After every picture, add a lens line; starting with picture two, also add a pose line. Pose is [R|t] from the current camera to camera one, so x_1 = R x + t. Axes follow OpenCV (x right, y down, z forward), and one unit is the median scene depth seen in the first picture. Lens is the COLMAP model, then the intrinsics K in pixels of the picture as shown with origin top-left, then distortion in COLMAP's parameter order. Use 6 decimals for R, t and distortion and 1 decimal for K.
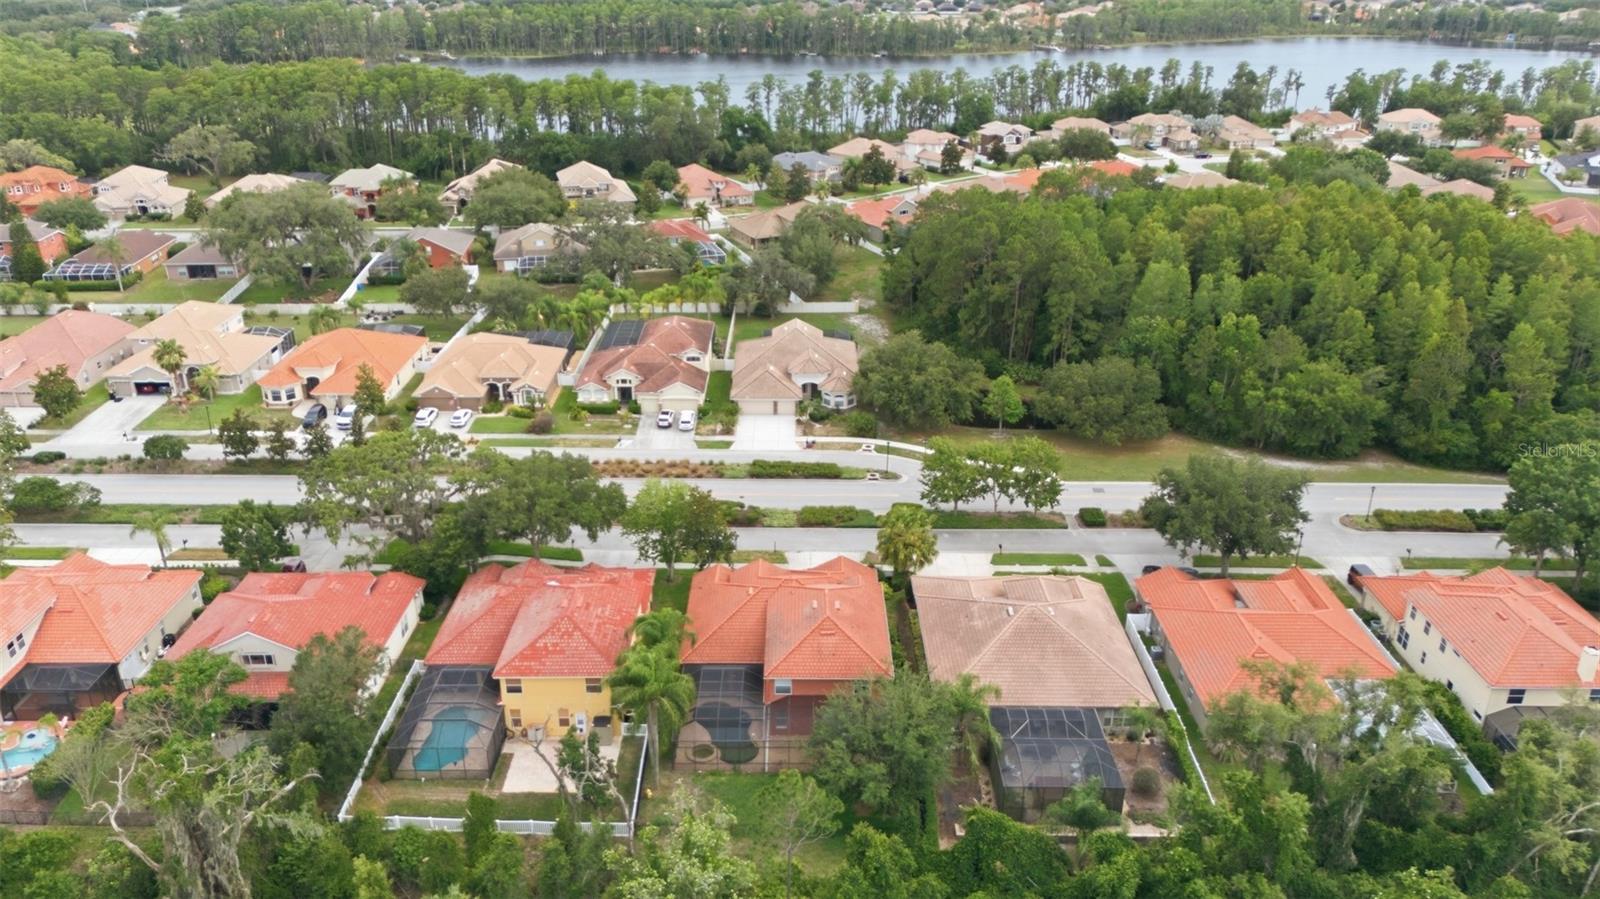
lens RADIAL K [[1162.2, 0, 800.0], [0, 1162.2, 449.5], [0, 0, 1]] dist [0.076846, -0.097010]
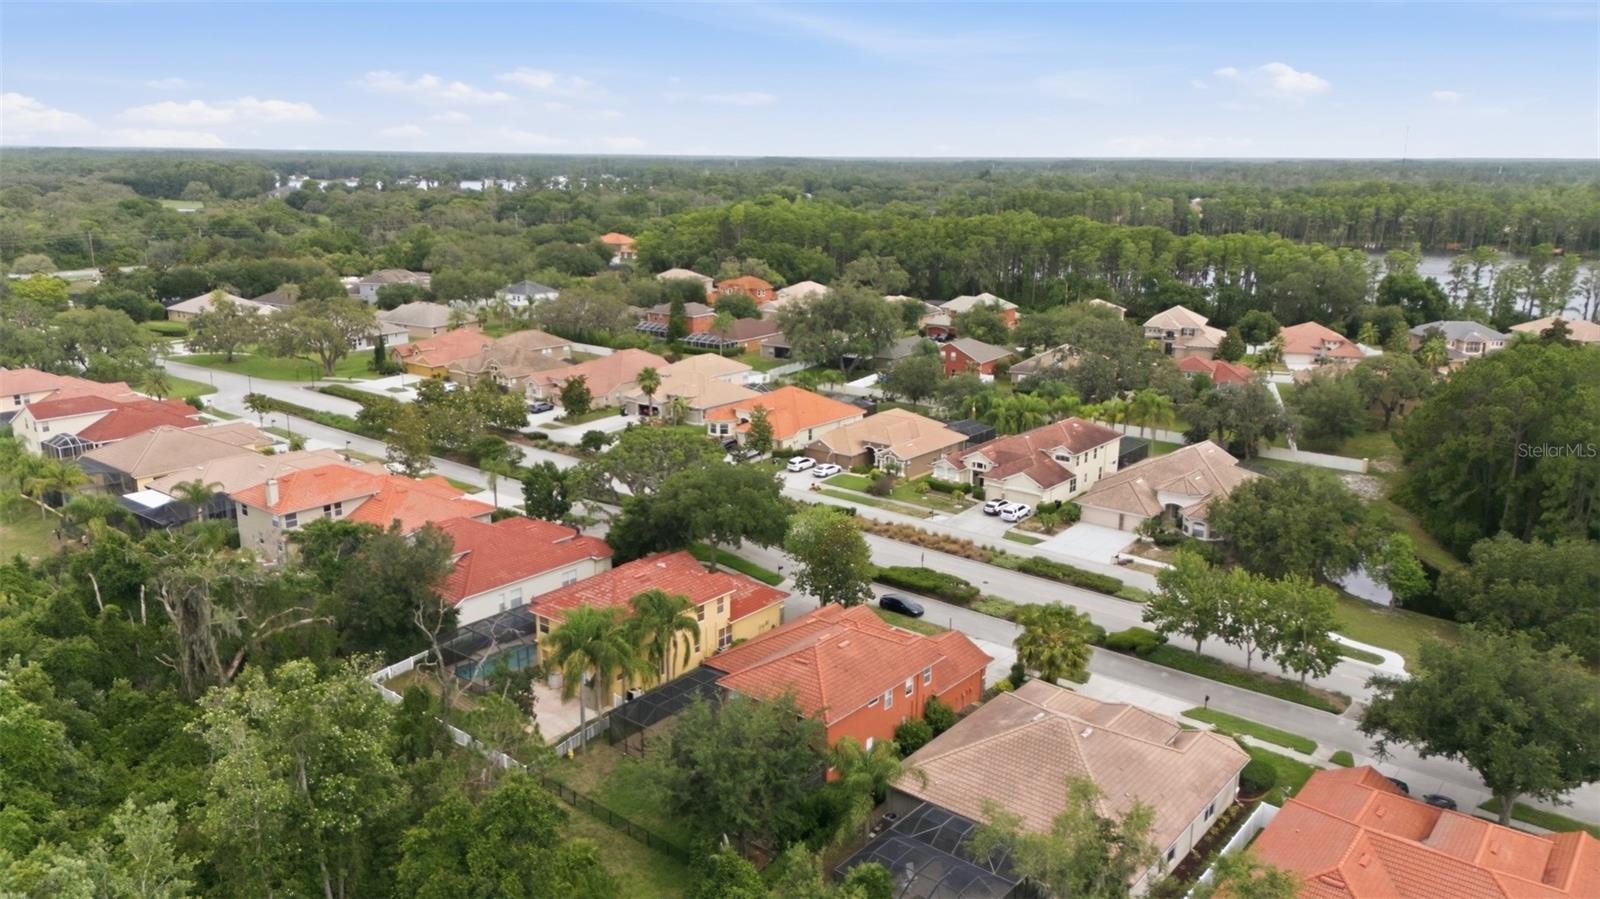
lens RADIAL K [[1162.2, 0, 800.0], [0, 1162.2, 449.5], [0, 0, 1]] dist [0.076846, -0.097010]
pose [[0.772064, 0.154184, -0.616559, 0.324855], [-0.258000, 0.962629, -0.082345, 0.045954], [0.580821, 0.222647, 0.782991, 0.164943]]
